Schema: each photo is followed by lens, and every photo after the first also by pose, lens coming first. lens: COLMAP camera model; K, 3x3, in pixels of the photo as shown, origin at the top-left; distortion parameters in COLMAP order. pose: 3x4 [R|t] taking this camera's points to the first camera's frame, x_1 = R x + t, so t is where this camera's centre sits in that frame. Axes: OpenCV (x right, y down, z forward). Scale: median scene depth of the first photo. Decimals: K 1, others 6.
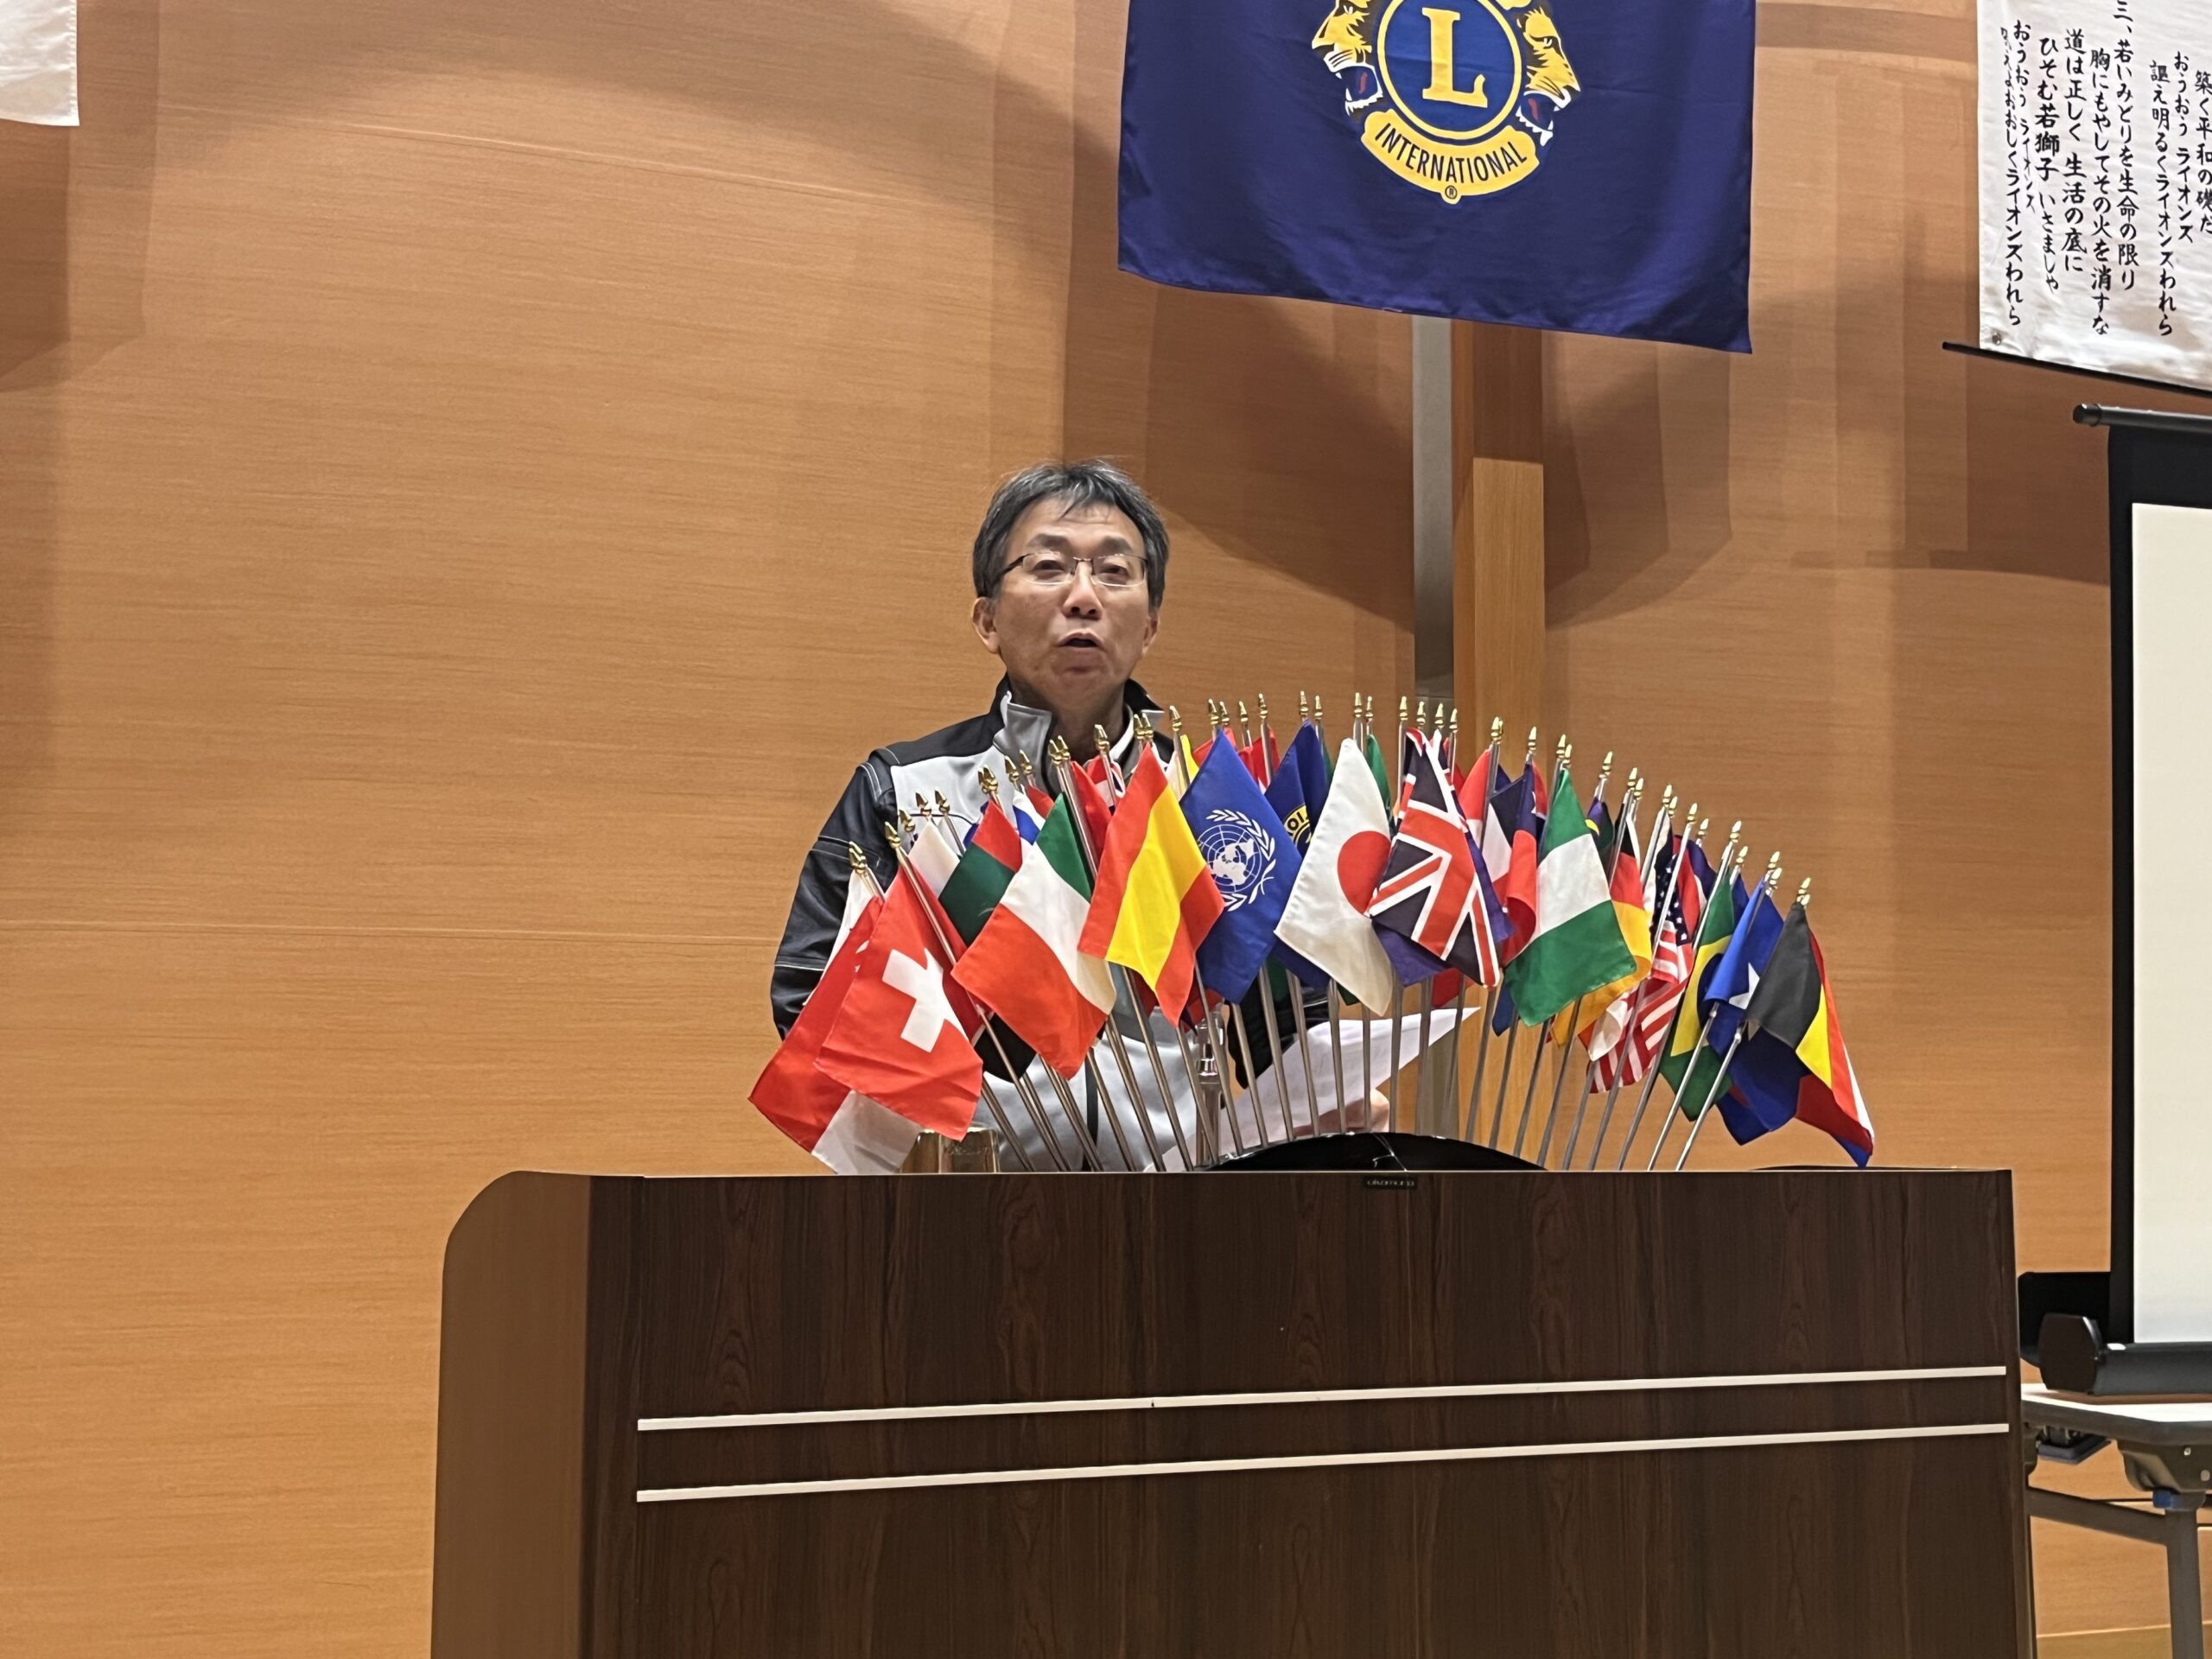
lens RADIAL K [[2708.4, 0, 1106.0], [0, 2708.4, 829.5], [0, 0, 1]] dist [0.039544, -0.147101]
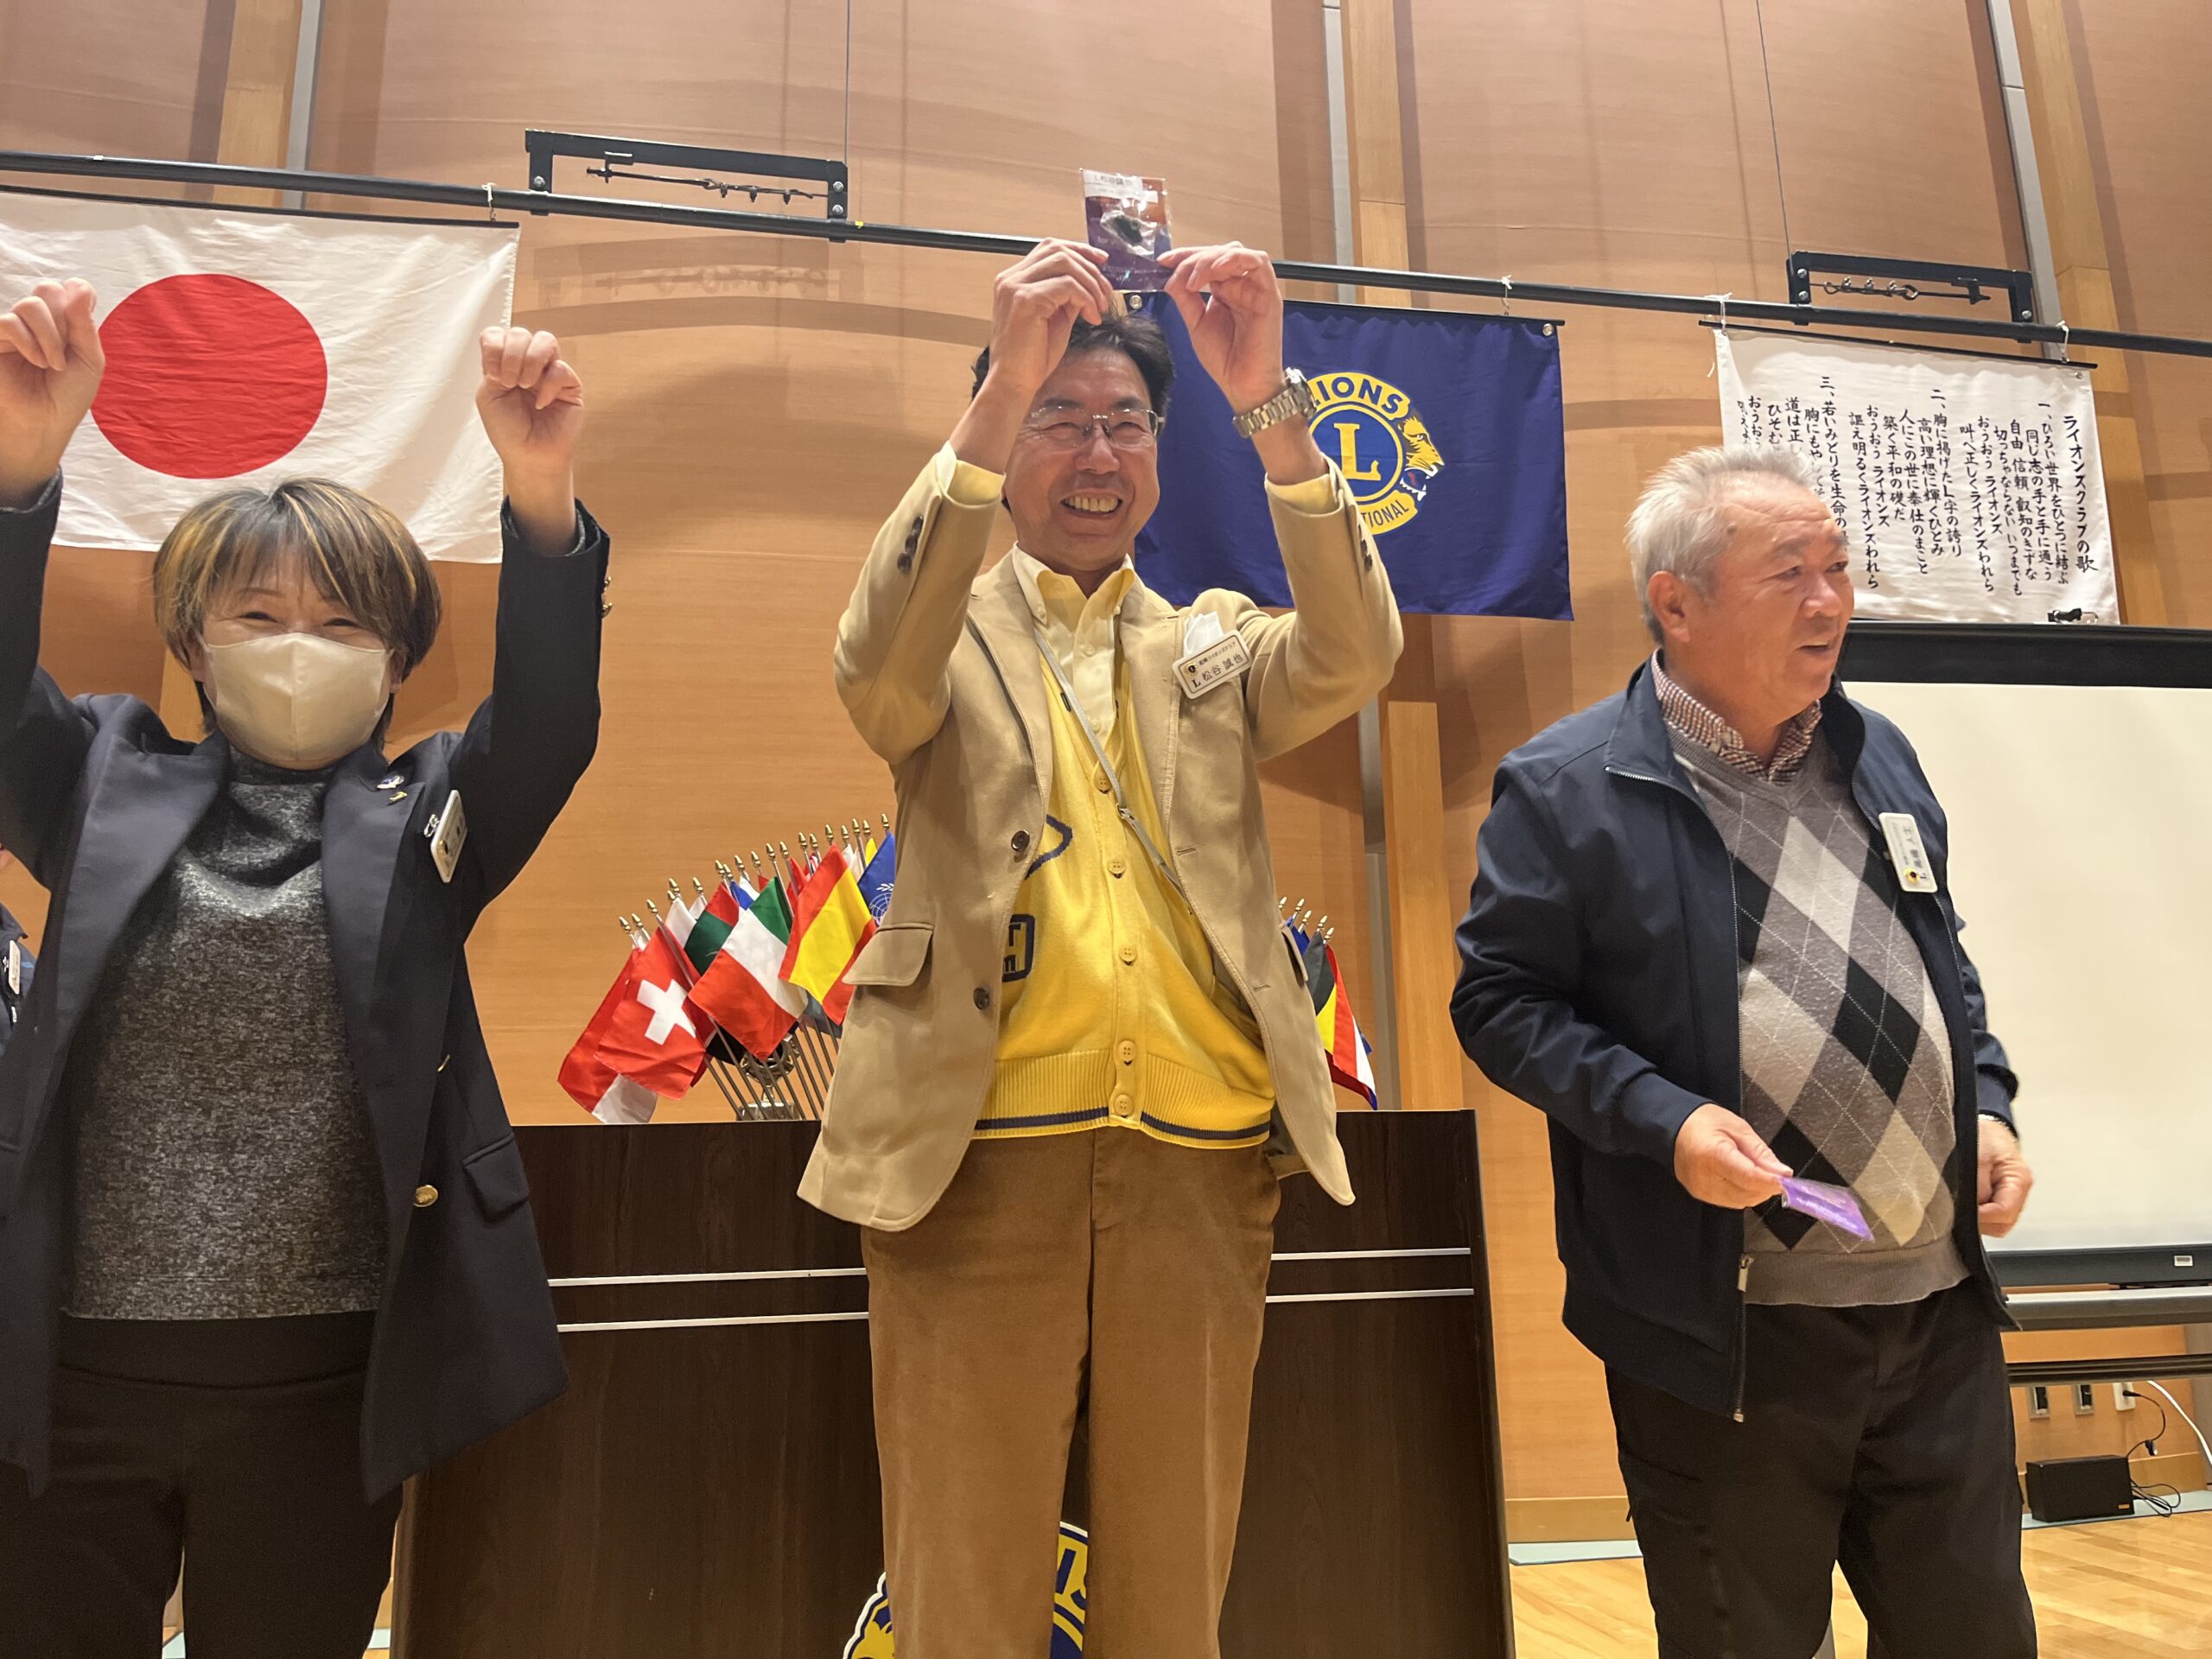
lens RADIAL K [[1665.1, 0, 1106.0], [0, 1665.1, 829.5], [0, 0, 1]] dist [-0.004169, 0.000021]
pose [[0.984498, -0.063833, -0.163365, 0.127311], [0.048185, 0.994017, -0.098021, 0.024008], [0.168645, 0.088630, 0.981684, 0.036877]]
